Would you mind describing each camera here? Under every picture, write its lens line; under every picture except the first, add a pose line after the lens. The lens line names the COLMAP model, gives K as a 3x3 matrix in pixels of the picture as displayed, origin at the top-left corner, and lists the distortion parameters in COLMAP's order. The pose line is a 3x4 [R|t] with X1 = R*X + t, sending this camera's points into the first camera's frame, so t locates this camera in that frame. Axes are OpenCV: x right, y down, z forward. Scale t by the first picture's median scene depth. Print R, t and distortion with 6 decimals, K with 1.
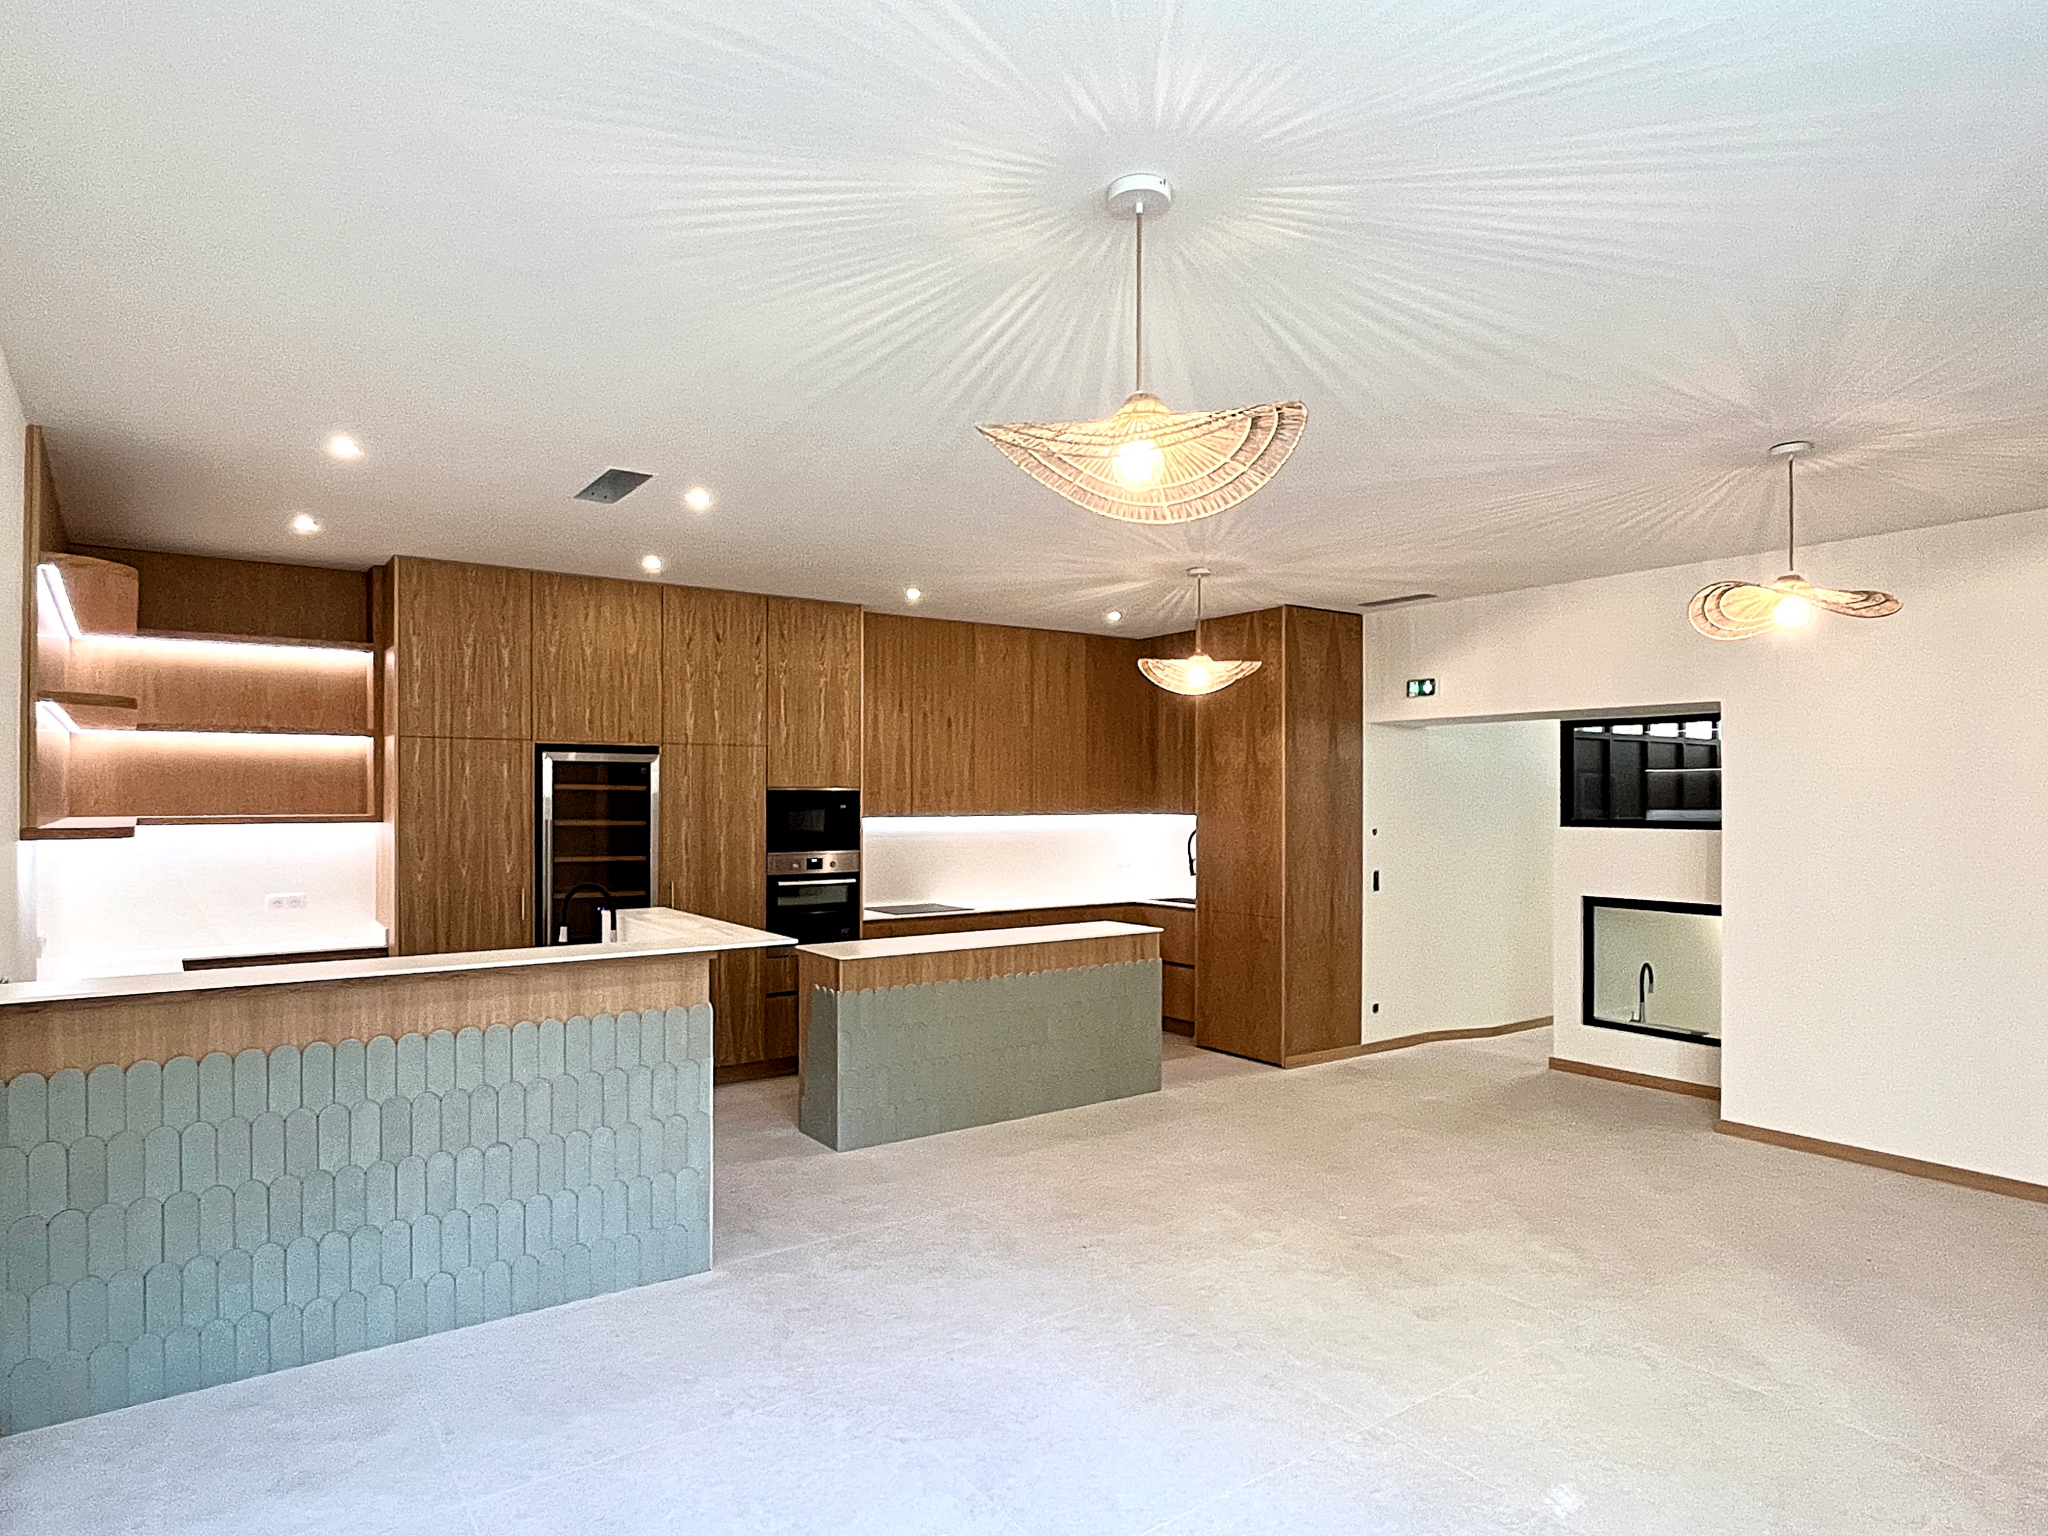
lens RADIAL K [[1202.4, 0, 1032.5], [0, 1202.4, 807.7], [0, 0, 1]] dist [-0.002766, -0.000882]
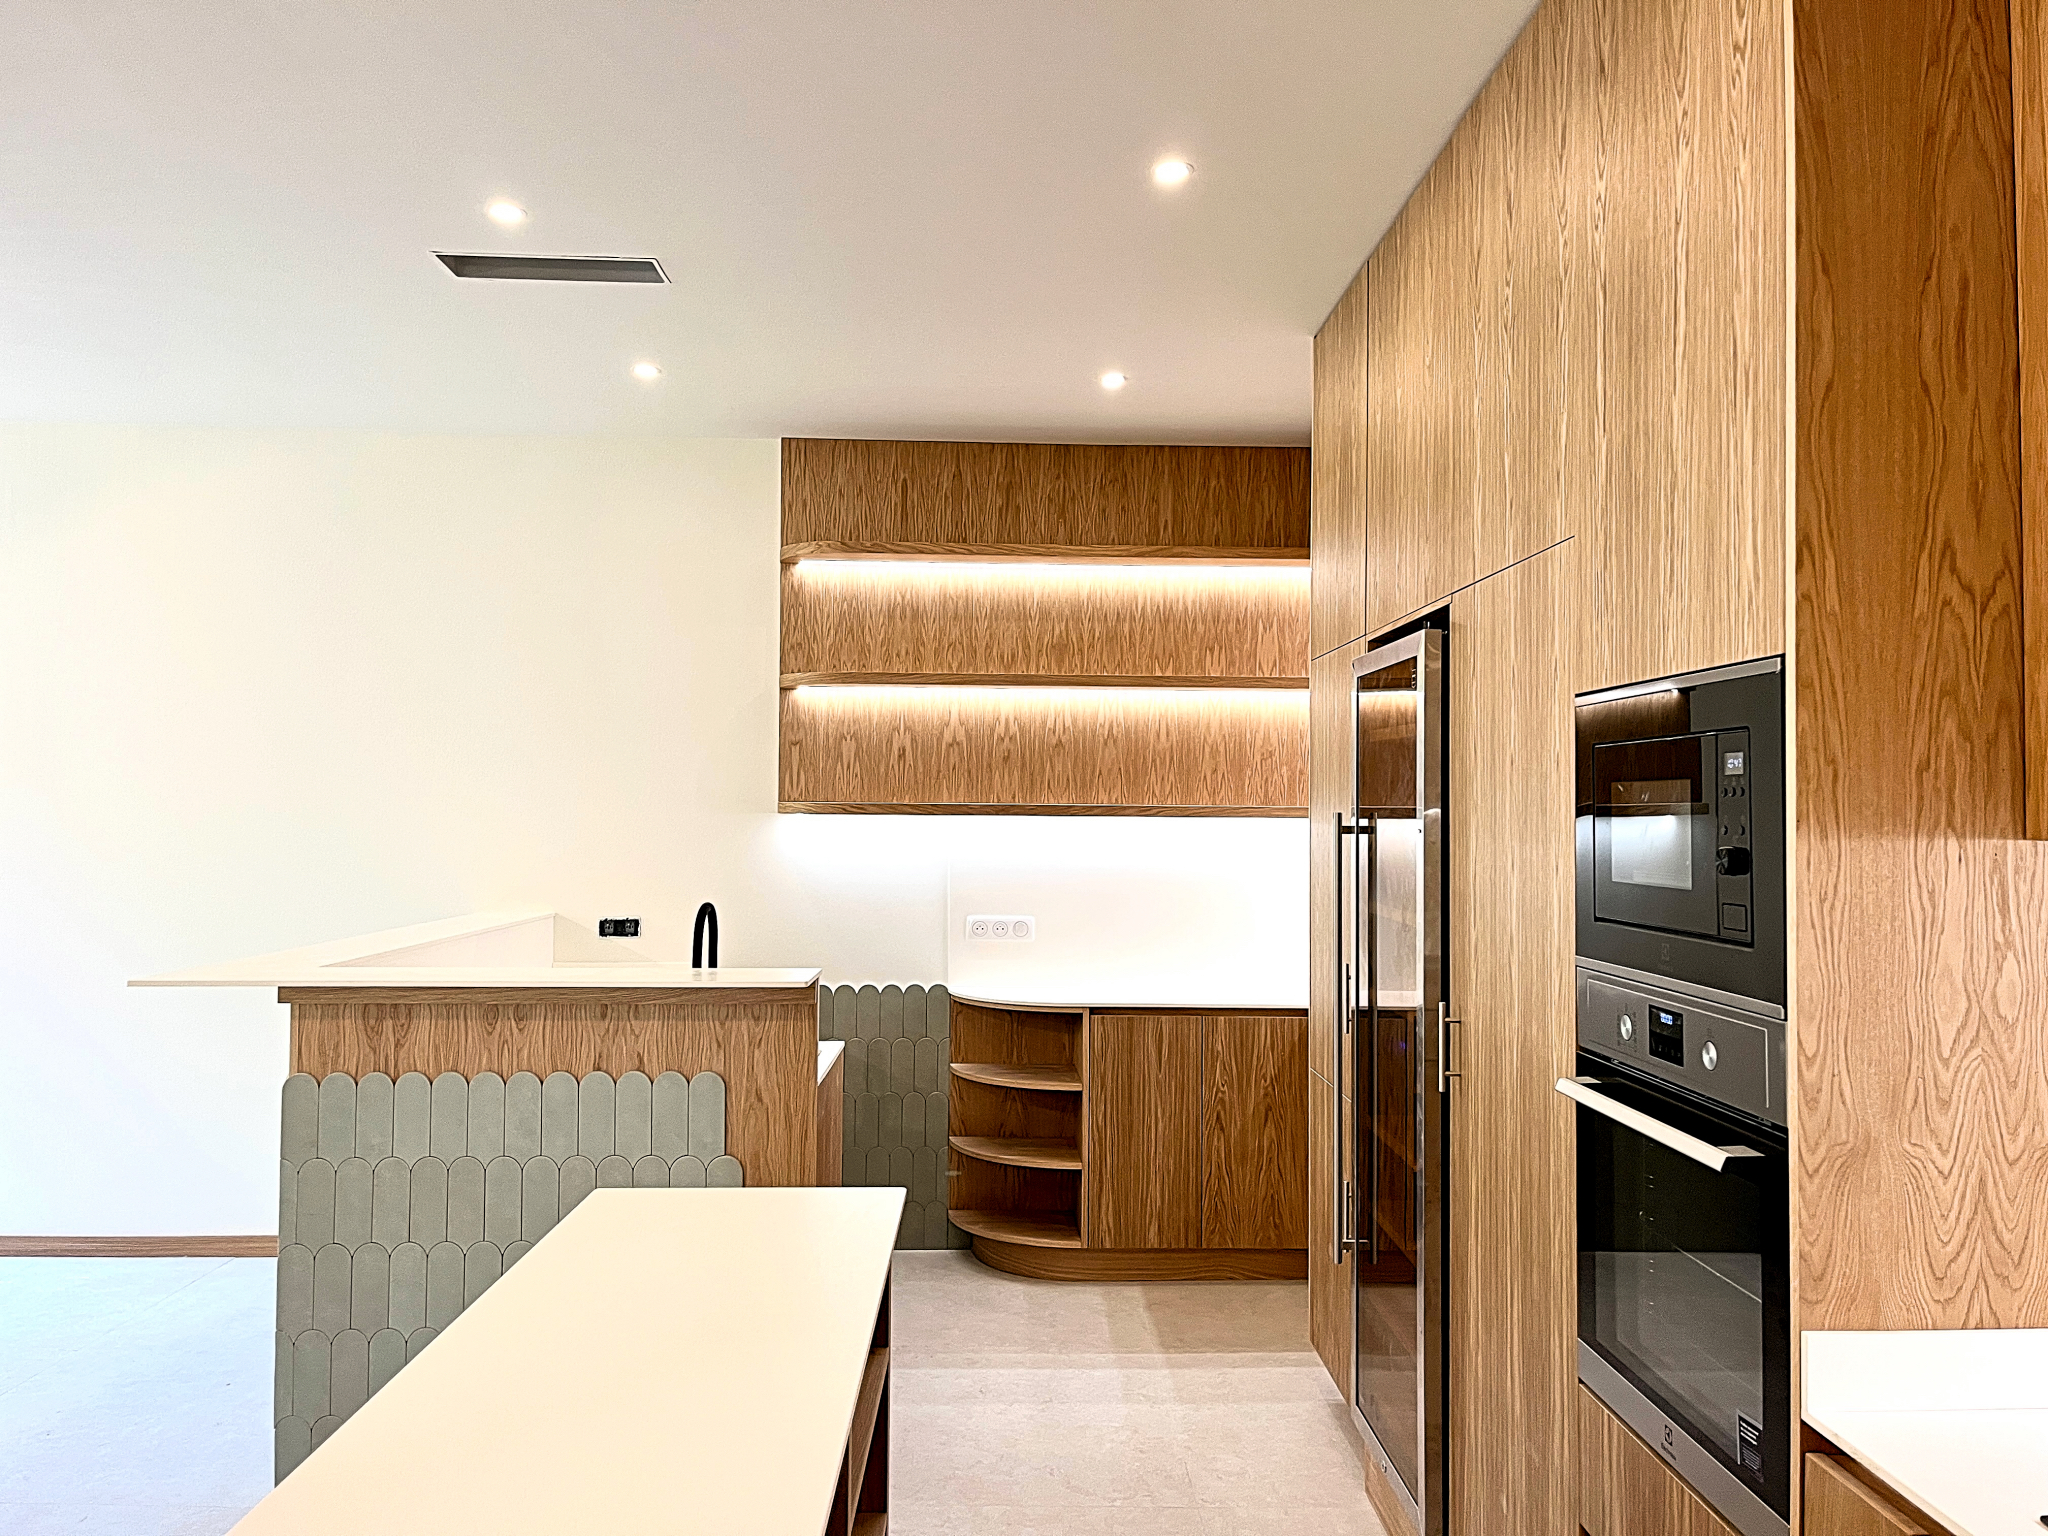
lens RADIAL K [[1552.4, 0, 1024.0], [0, 1552.4, 768.0], [0, 0, 1]] dist [0.058913, -0.075838]
pose [[-0.564743, -0.030085, -0.824718, 0.115526], [-0.017959, 0.999547, -0.024165, 0.008183], [0.825072, 0.001164, -0.565027, 1.082806]]
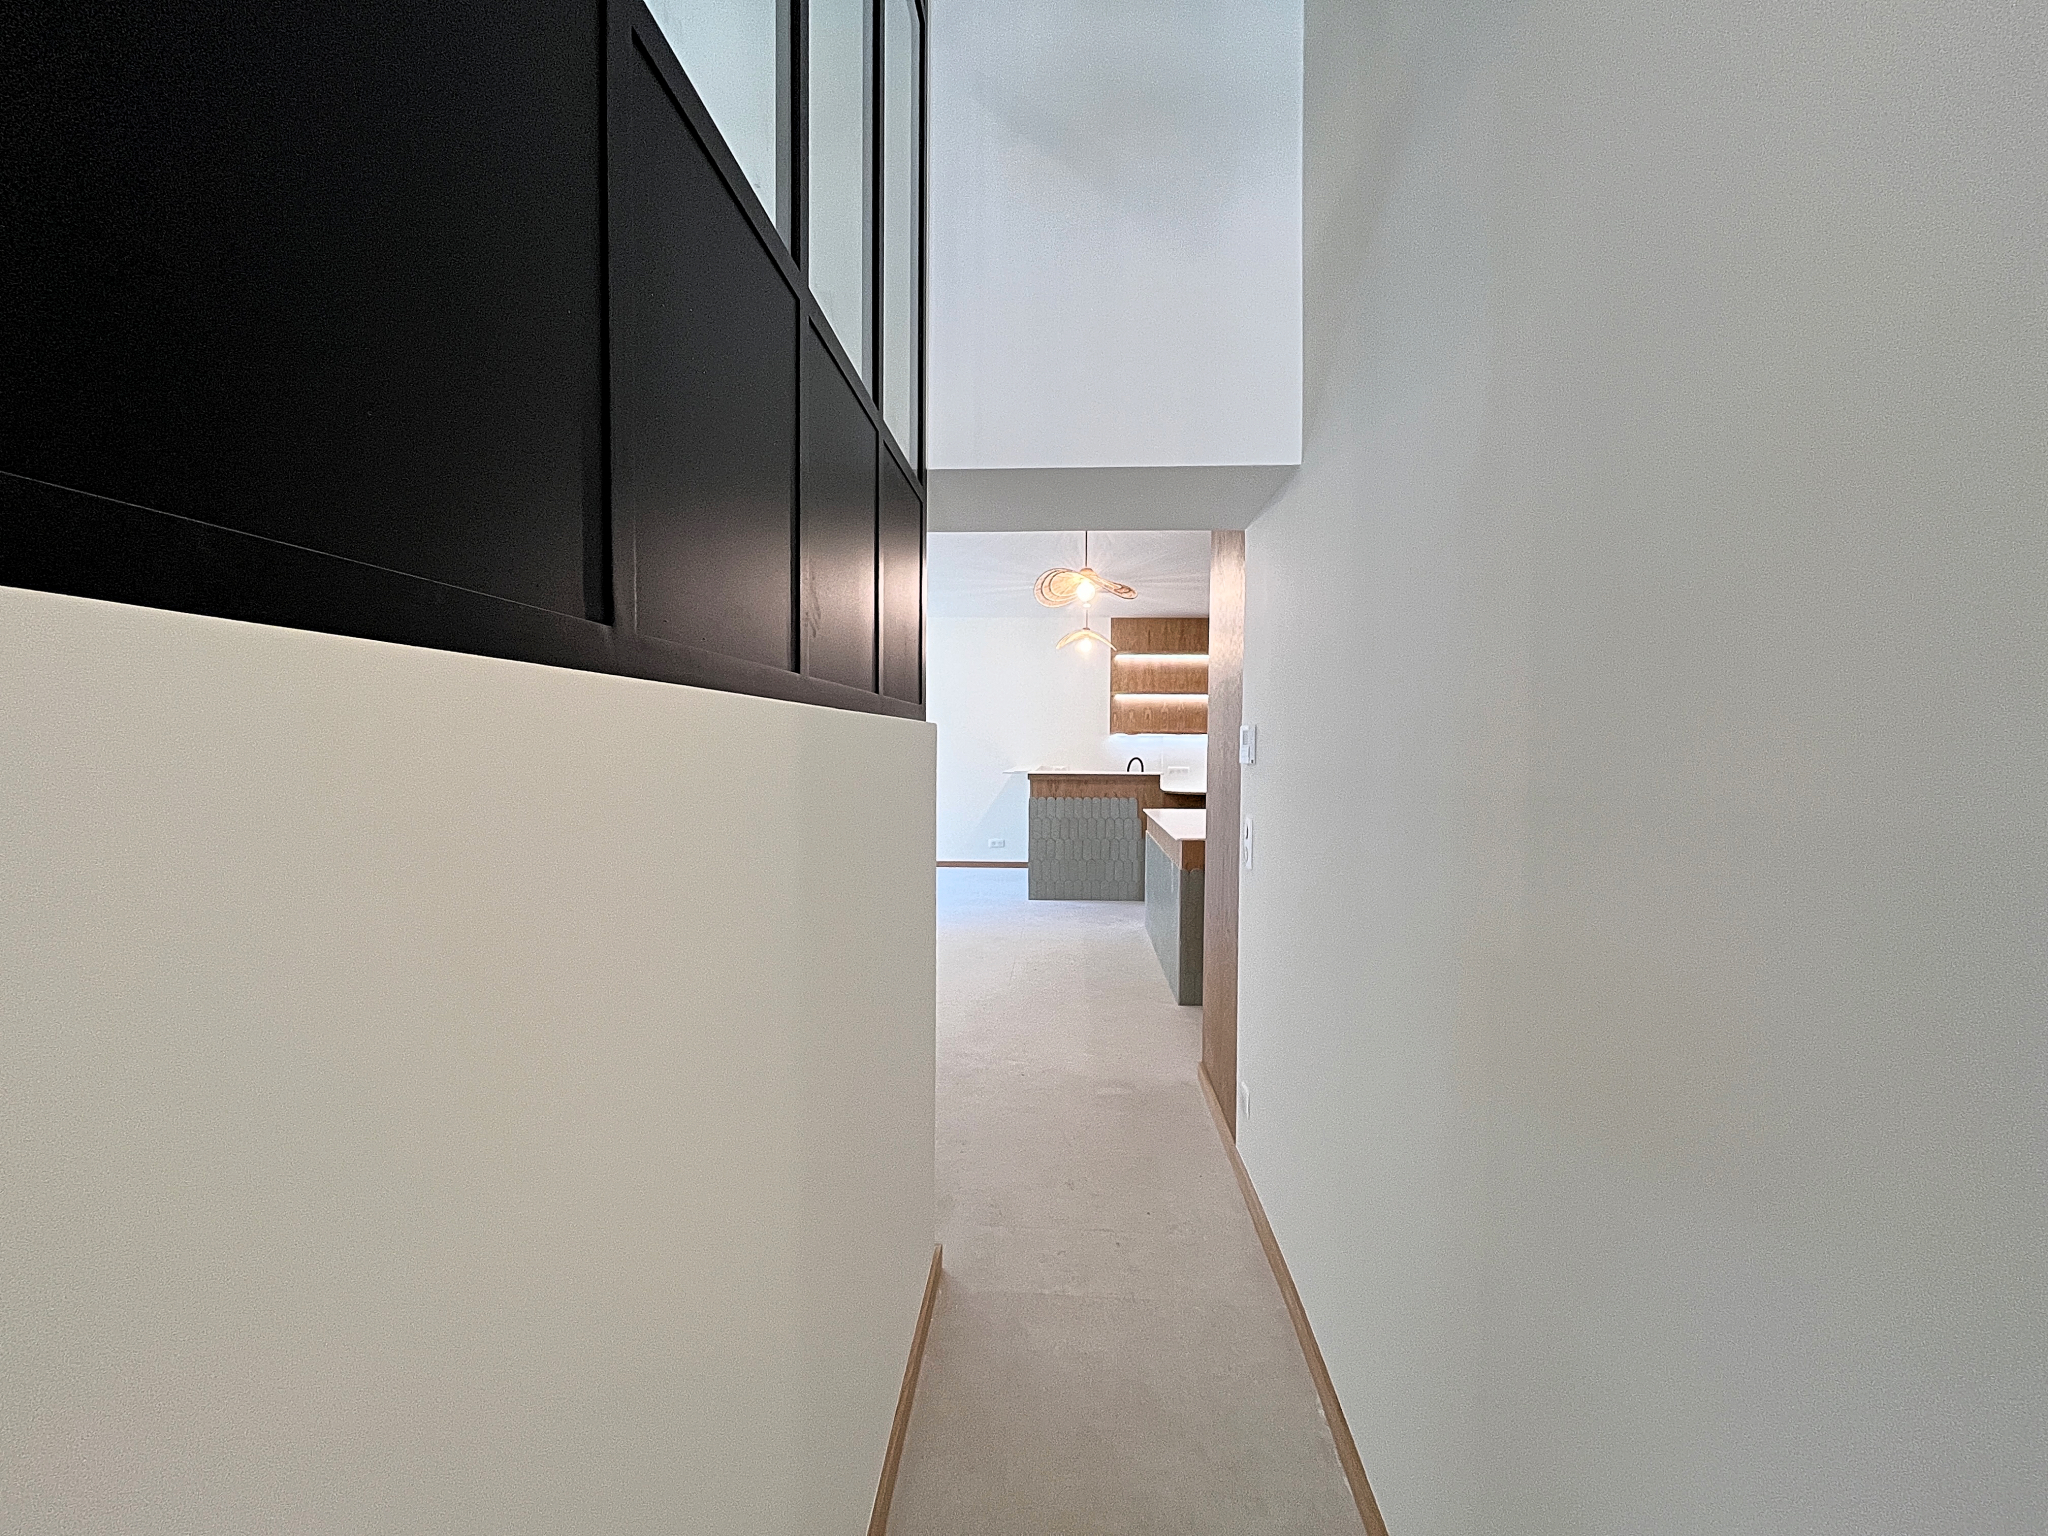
lens RADIAL K [[840.4, 0, 1019.4], [0, 840.4, 758.5], [0, 0, 1]] dist [0.000317, 0.000009]
pose [[-0.624046, 0.009989, -0.781324, 0.685113], [-0.014346, 0.999603, 0.024238, 0.022305], [0.781256, 0.026335, -0.623655, 1.270880]]
